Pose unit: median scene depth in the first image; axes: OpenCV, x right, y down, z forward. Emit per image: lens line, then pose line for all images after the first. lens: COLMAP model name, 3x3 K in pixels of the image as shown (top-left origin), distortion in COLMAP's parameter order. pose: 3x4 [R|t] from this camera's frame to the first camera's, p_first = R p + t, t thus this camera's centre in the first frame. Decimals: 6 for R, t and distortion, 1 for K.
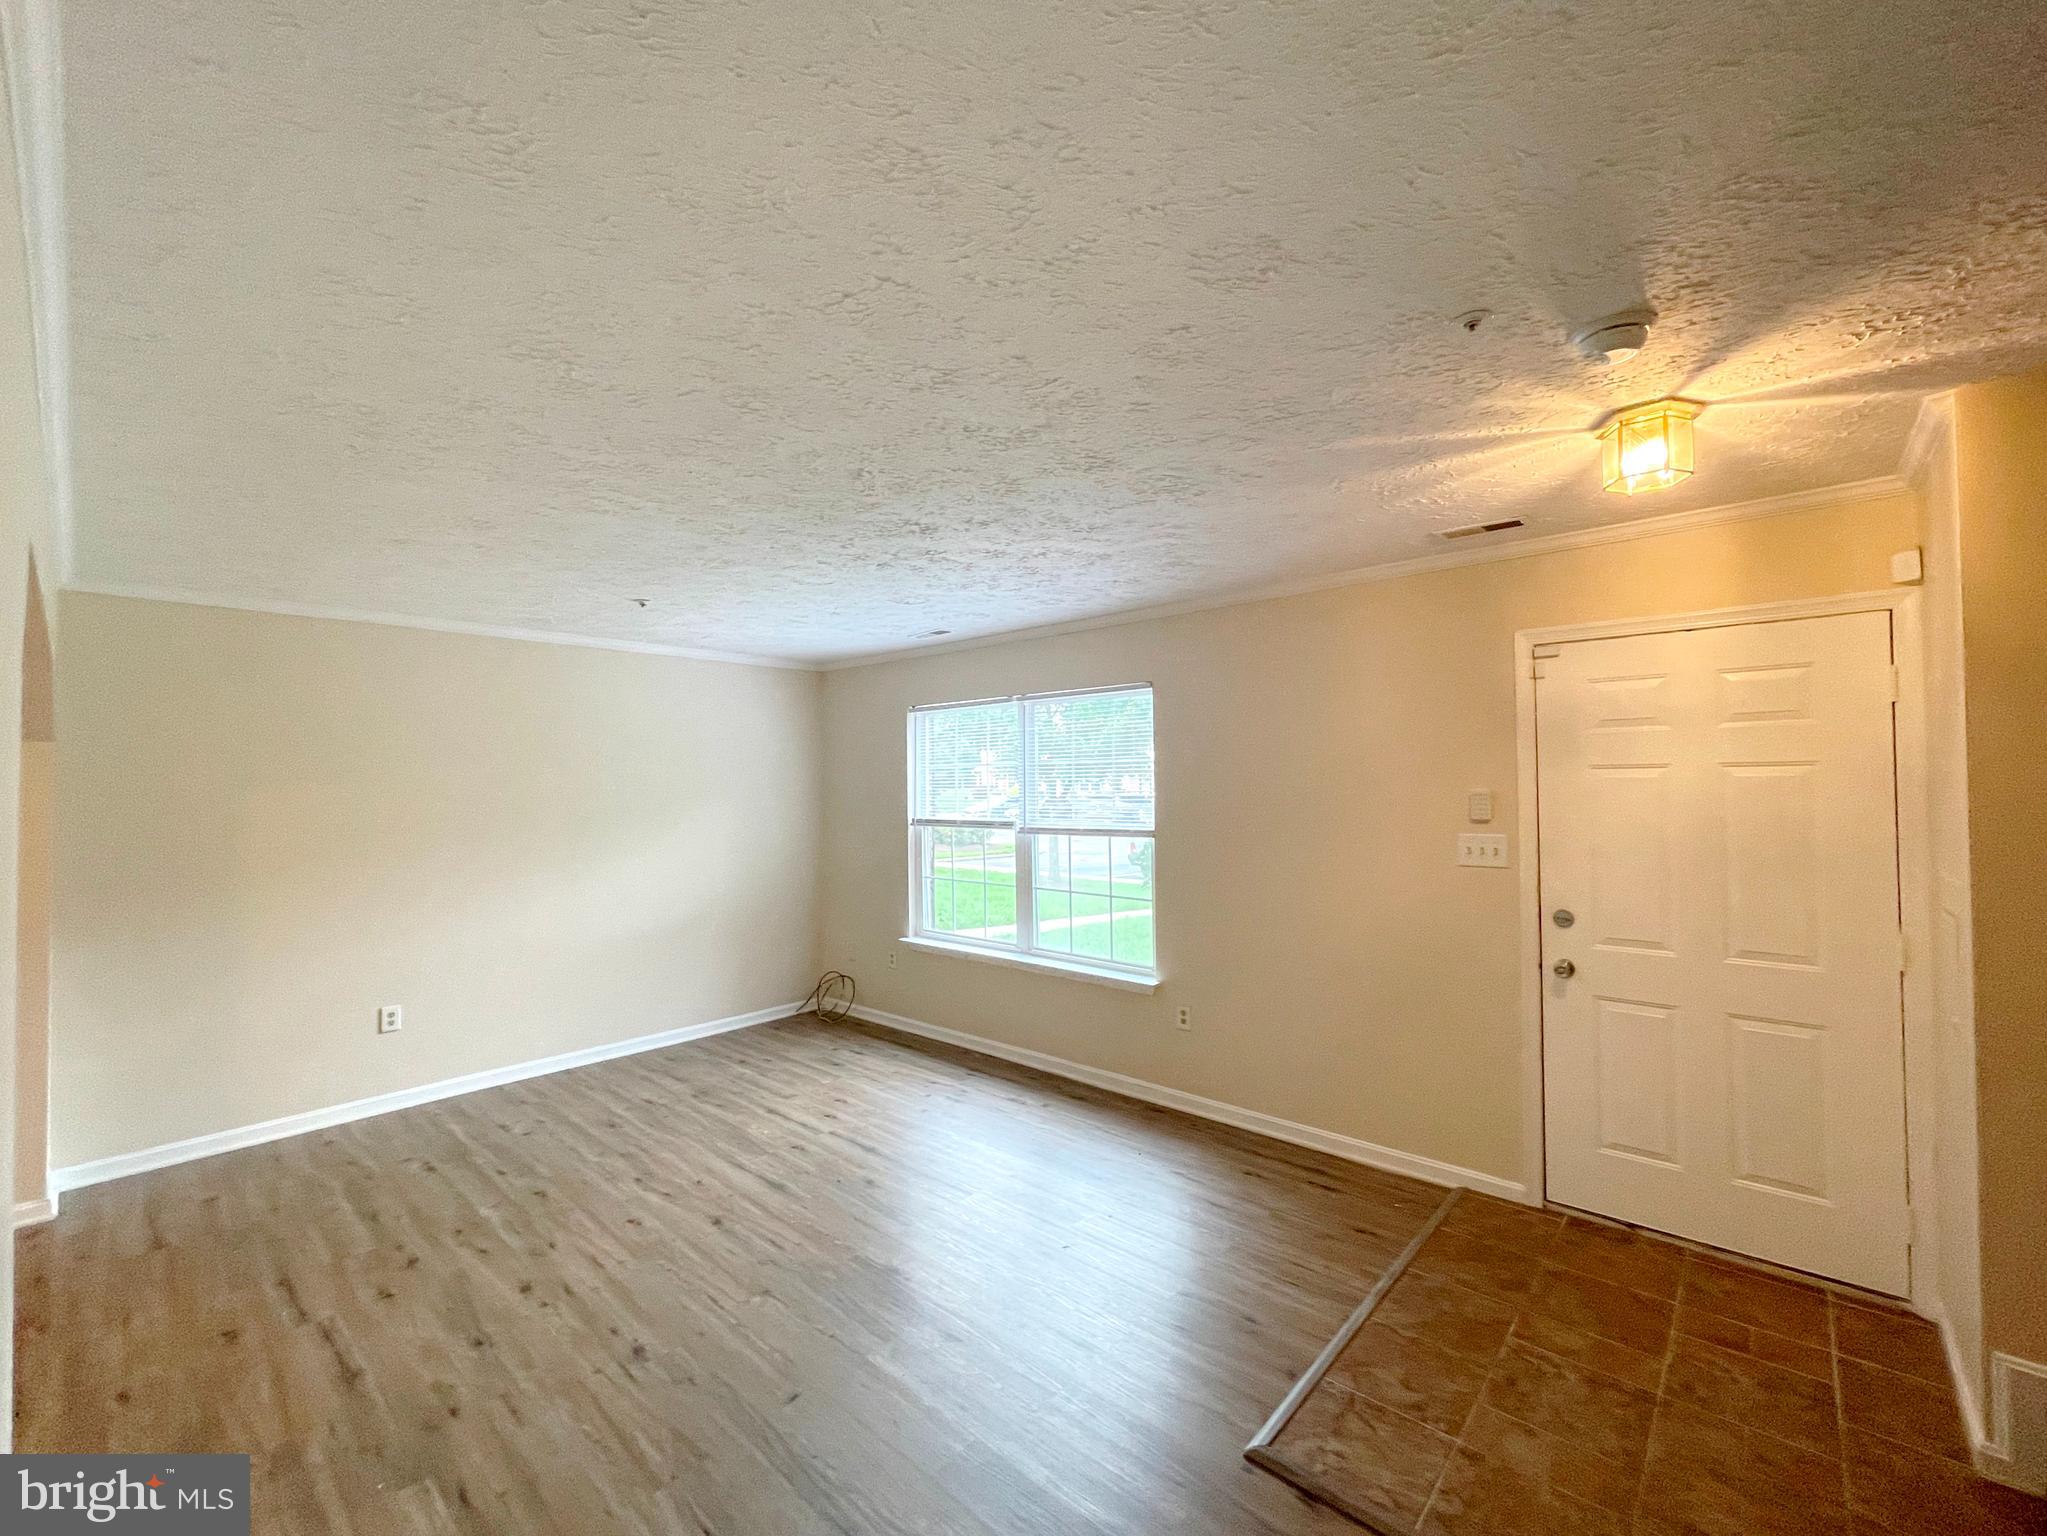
lens RADIAL K [[843.6, 0, 995.9], [0, 843.6, 769.6], [0, 0, 1]] dist [-0.005404, 0.003675]
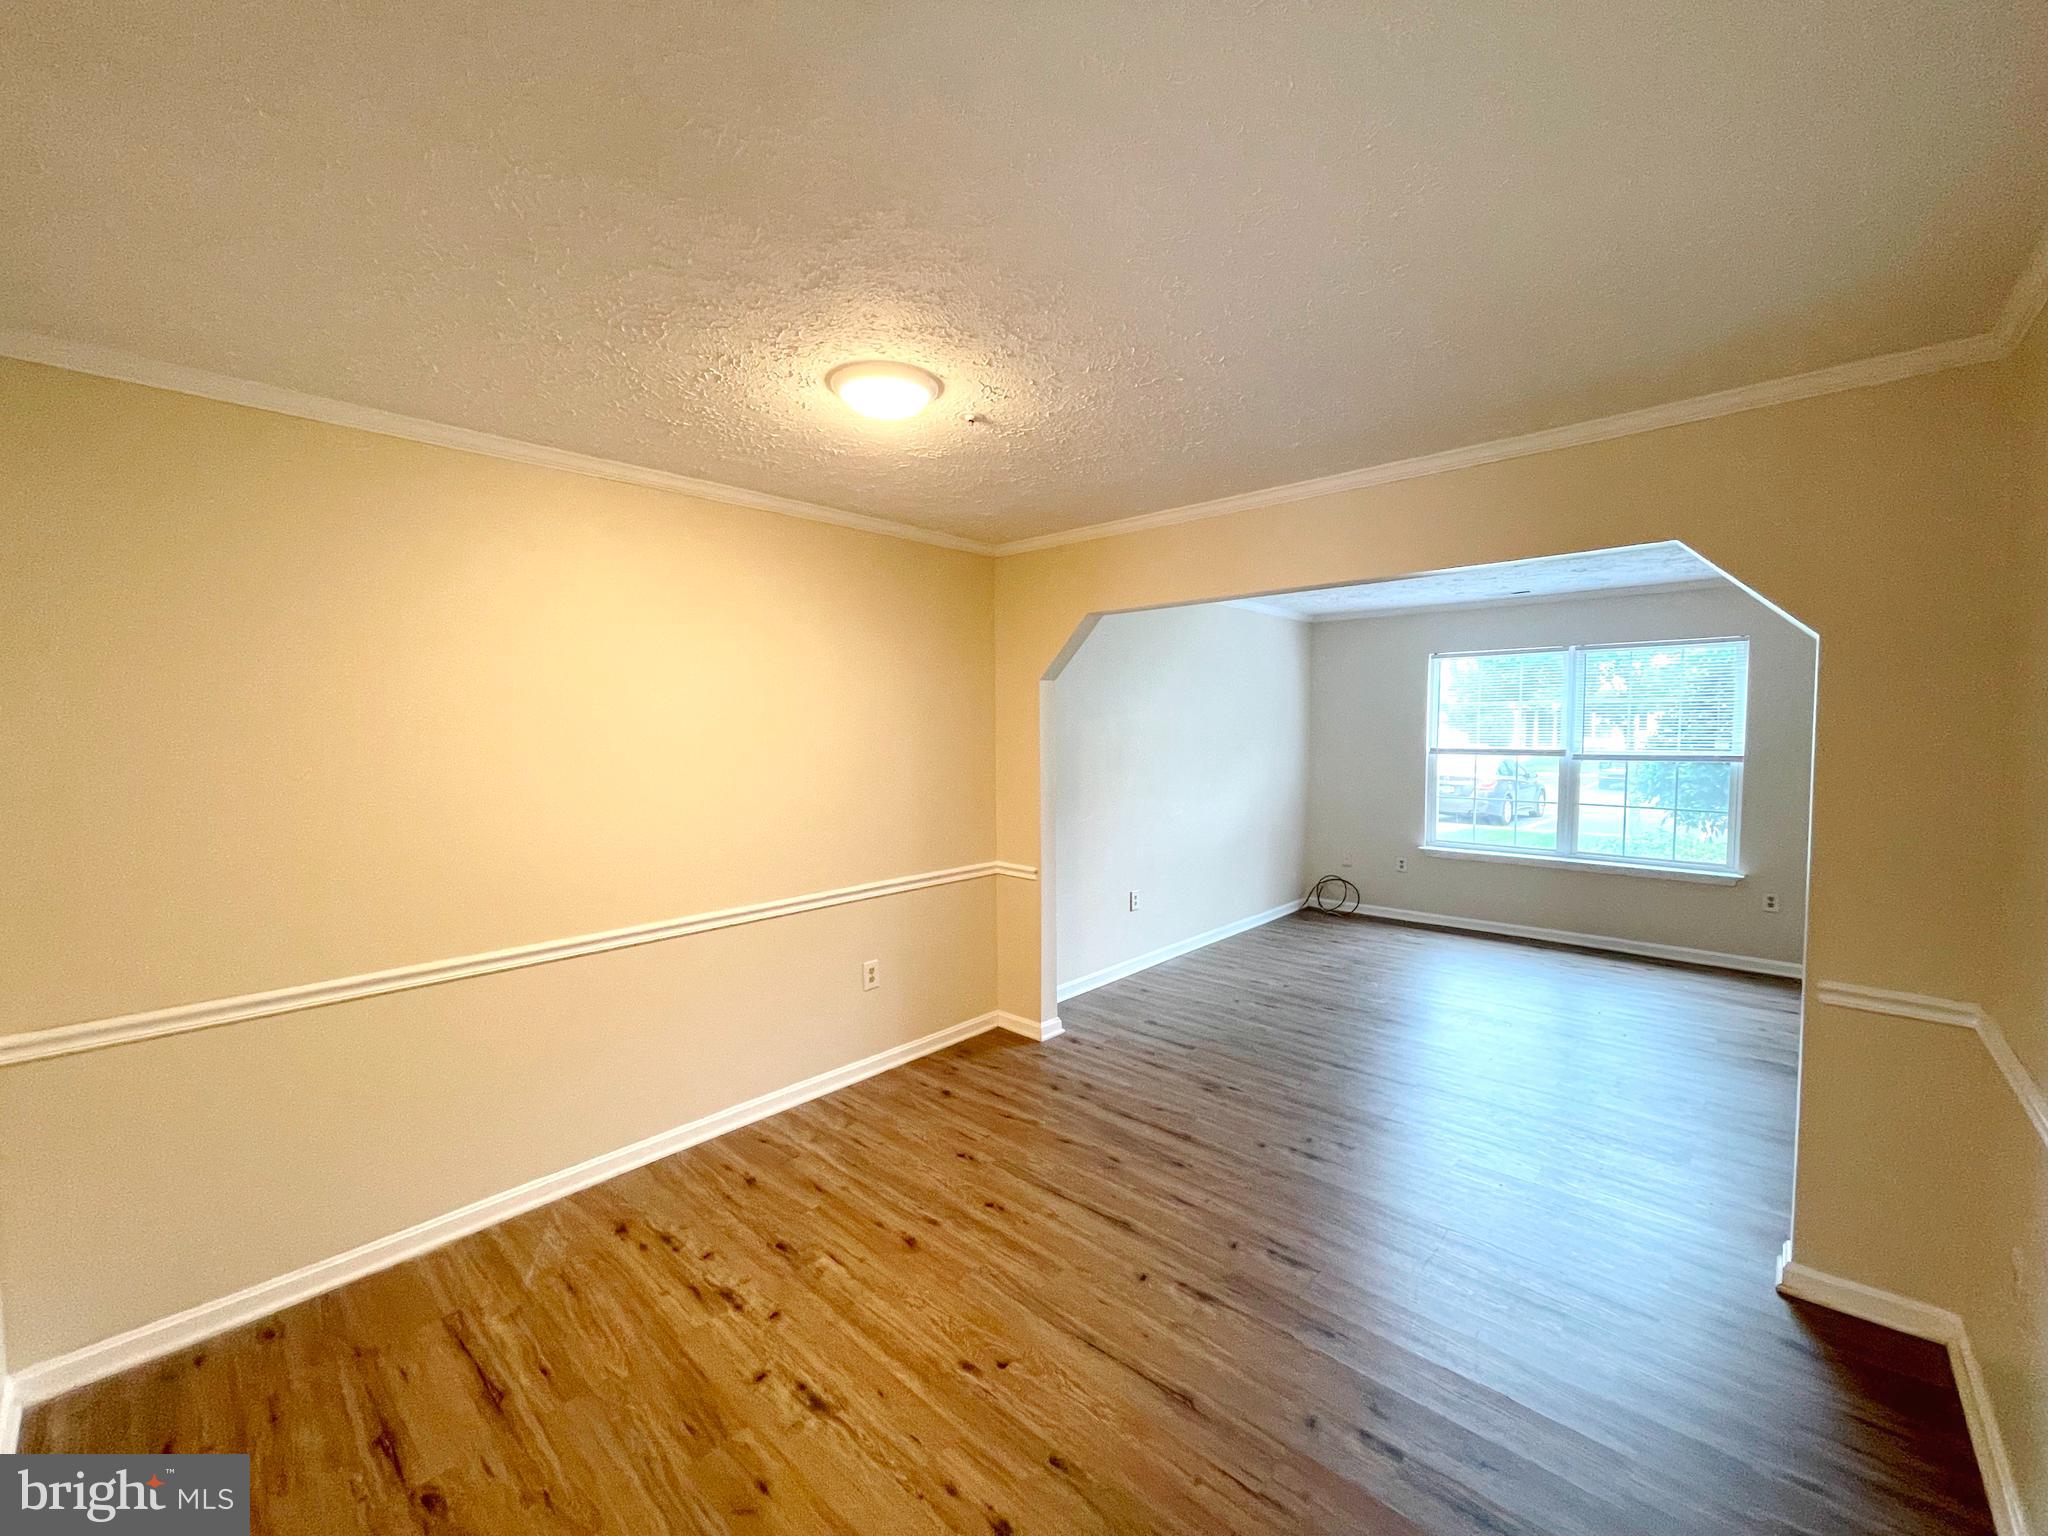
lens RADIAL K [[844.0, 0, 1019.7], [0, 844.0, 753.0], [0, 0, 1]] dist [-0.005404, 0.003675]
pose [[0.999955, 0.008326, 0.004465, -0.980837], [-0.008572, 0.998273, 0.058111, 0.004228], [-0.003973, -0.058146, 0.998300, -0.270160]]
